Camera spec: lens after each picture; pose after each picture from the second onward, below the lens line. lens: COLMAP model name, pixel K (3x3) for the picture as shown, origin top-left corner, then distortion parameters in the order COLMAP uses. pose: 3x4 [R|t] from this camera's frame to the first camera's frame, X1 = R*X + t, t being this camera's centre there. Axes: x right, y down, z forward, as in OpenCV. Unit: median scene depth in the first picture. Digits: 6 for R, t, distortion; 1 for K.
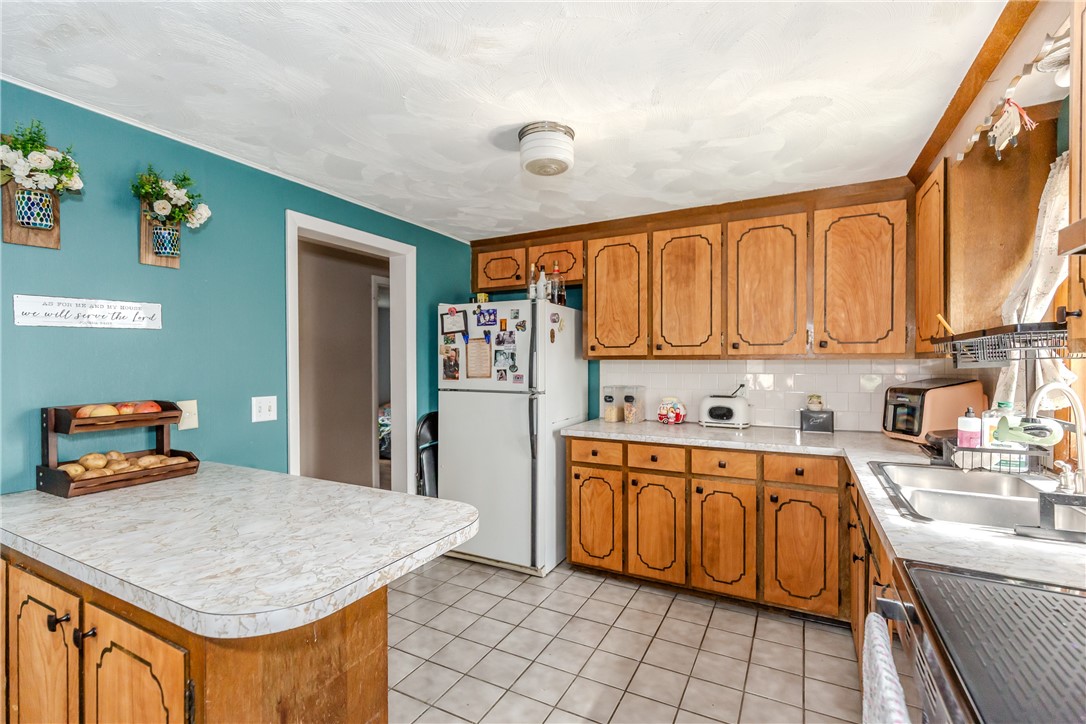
lens RADIAL K [[483.9, 0, 543.9], [0, 483.9, 361.9], [0, 0, 1]] dist [0.002297, 0.000070]
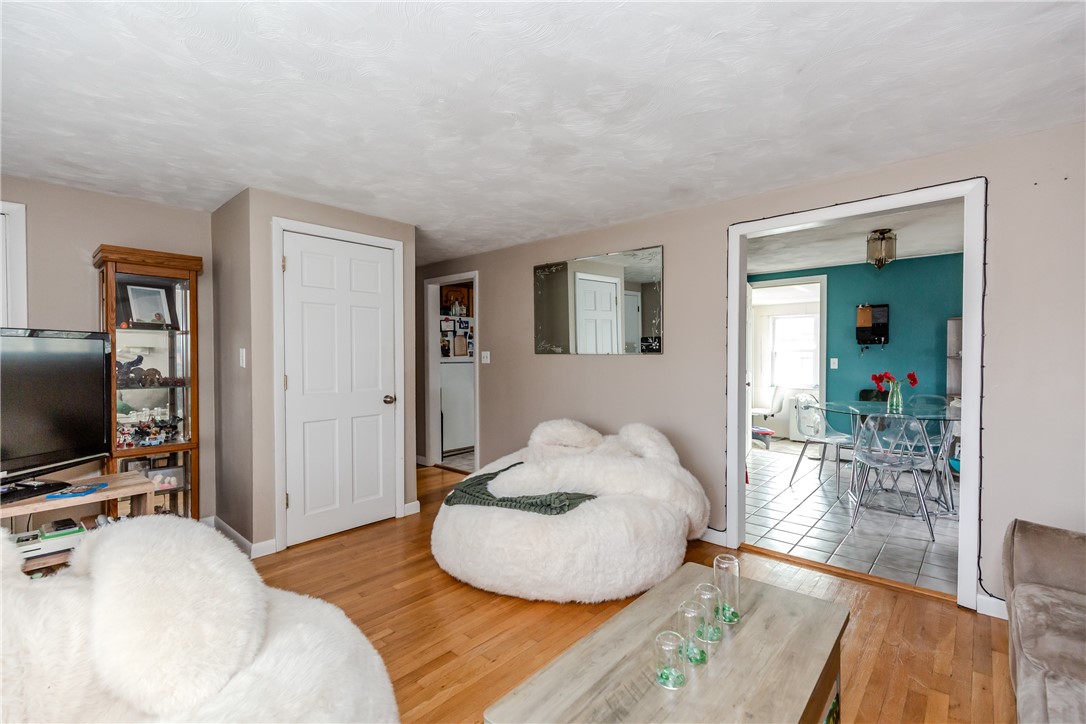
lens RADIAL K [[483.9, 0, 542.2], [0, 483.9, 360.4], [0, 0, 1]] dist [0.002297, 0.000070]
pose [[0.243622, -0.008047, 0.969837, -1.897767], [0.006692, 0.999956, 0.006615, 0.040294], [-0.969847, 0.004879, 0.243665, 0.217948]]
